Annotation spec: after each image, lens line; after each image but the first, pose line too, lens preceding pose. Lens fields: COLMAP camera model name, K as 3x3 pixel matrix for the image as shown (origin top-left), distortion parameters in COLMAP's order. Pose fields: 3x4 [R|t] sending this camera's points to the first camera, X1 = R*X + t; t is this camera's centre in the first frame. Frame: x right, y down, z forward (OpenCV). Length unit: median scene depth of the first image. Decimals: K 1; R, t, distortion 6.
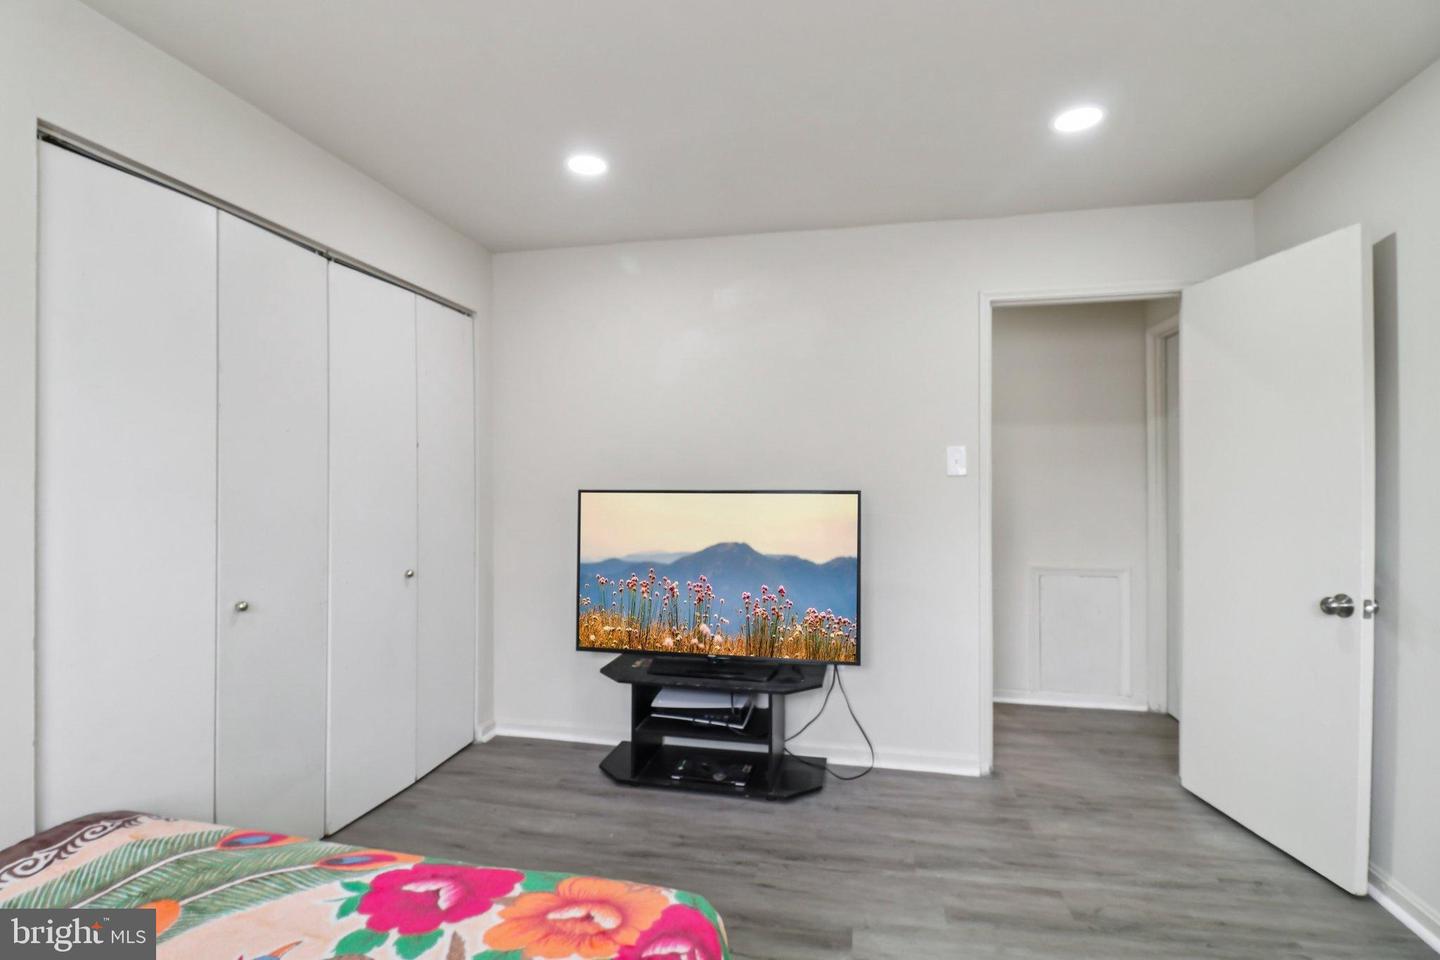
lens RADIAL K [[669.0, 0, 710.2], [0, 669.0, 492.1], [0, 0, 1]] dist [0.000005, -0.014528]
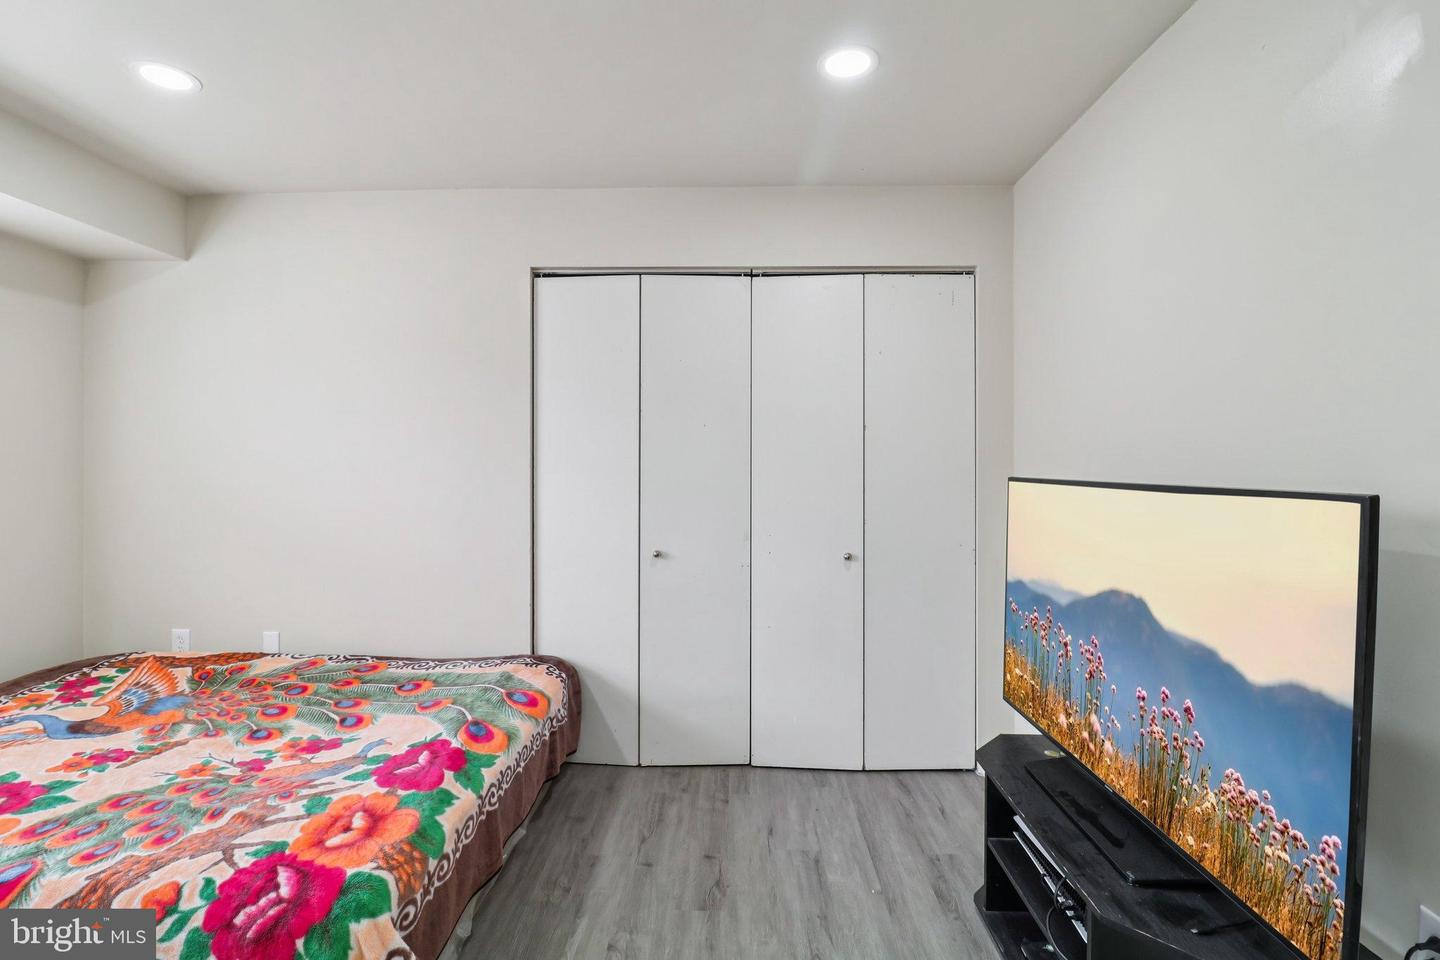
lens RADIAL K [[669.3, 0, 726.6], [0, 669.3, 463.4], [0, 0, 1]] dist [0.000662, -0.012719]
pose [[0.206158, 0.002944, -0.978514, 0.505024], [-0.020233, 0.999794, -0.001255, -0.012686], [0.978309, 0.020057, 0.206176, 0.633797]]
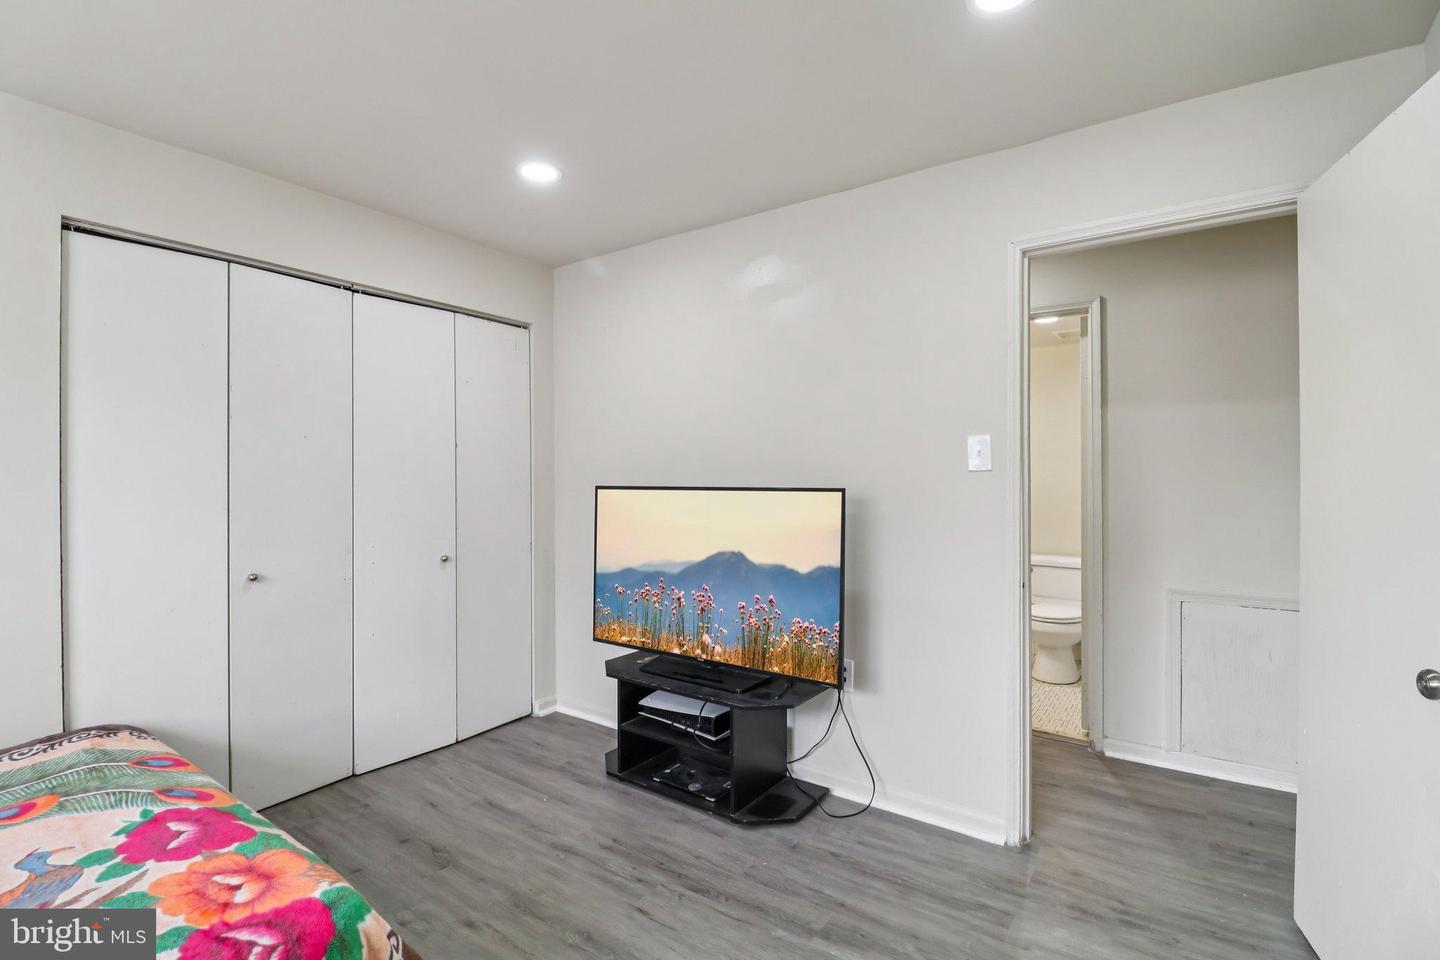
lens RADIAL K [[649.8, 0, 720.0], [0, 649.8, 480.0], [0, 0, 1]] dist [-0.001810, -0.012465]
pose [[0.923451, 0.002338, -0.383708, 0.414236], [-0.007836, 0.999888, -0.012765, -0.001222], [0.383635, 0.014794, 0.923366, 0.155730]]
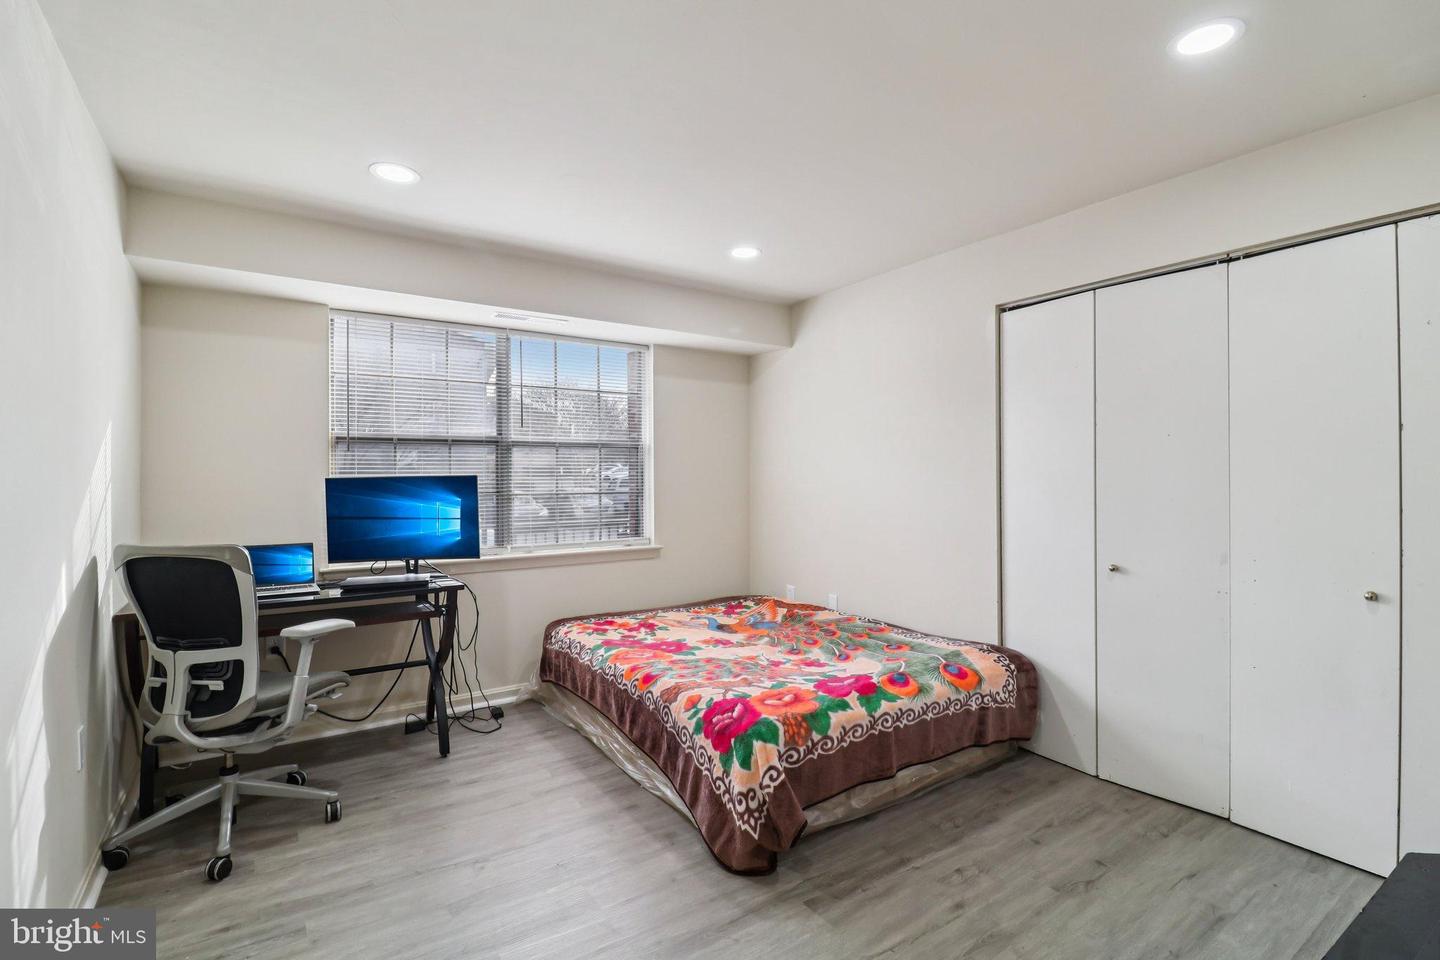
lens RADIAL K [[673.0, 0, 730.0], [0, 673.0, 478.8], [0, 0, 1]] dist [-0.002162, -0.015279]
pose [[-0.666224, 0.003080, -0.745746, 0.626134], [-0.009447, 0.999876, 0.012569, -0.015670], [0.745692, 0.015419, -0.666112, 0.992989]]
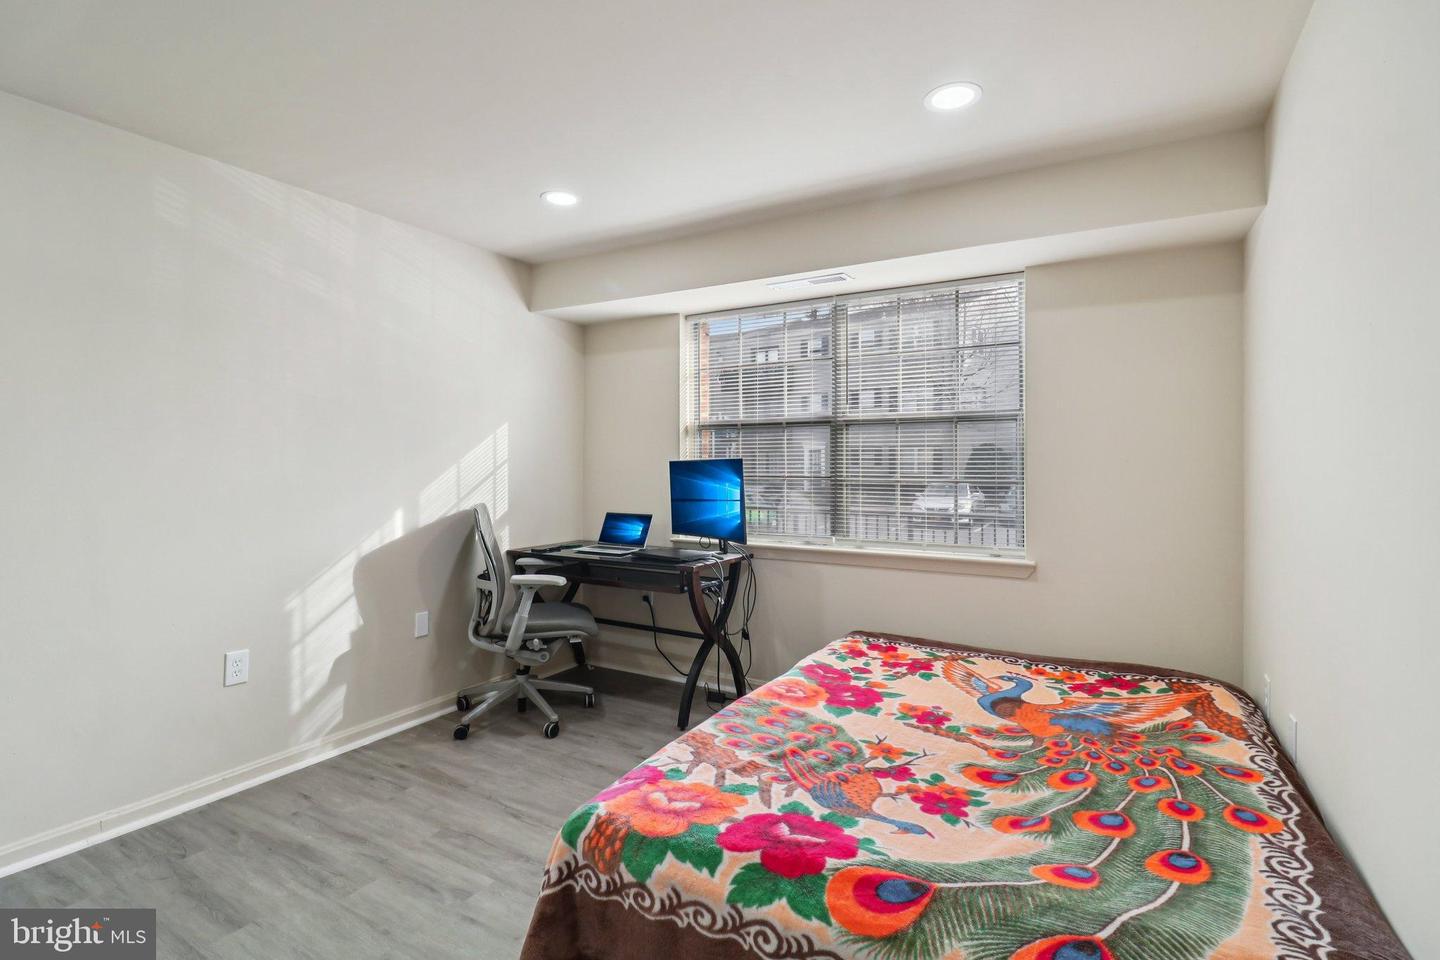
lens RADIAL K [[683.9, 0, 720.3], [0, 683.9, 471.4], [0, 0, 1]] dist [0.001260, -0.017039]
pose [[-0.954946, -0.002185, 0.296772, -0.301246], [0.007148, 0.999513, 0.030362, -0.017999], [-0.296694, 0.031115, -0.954466, 1.001375]]
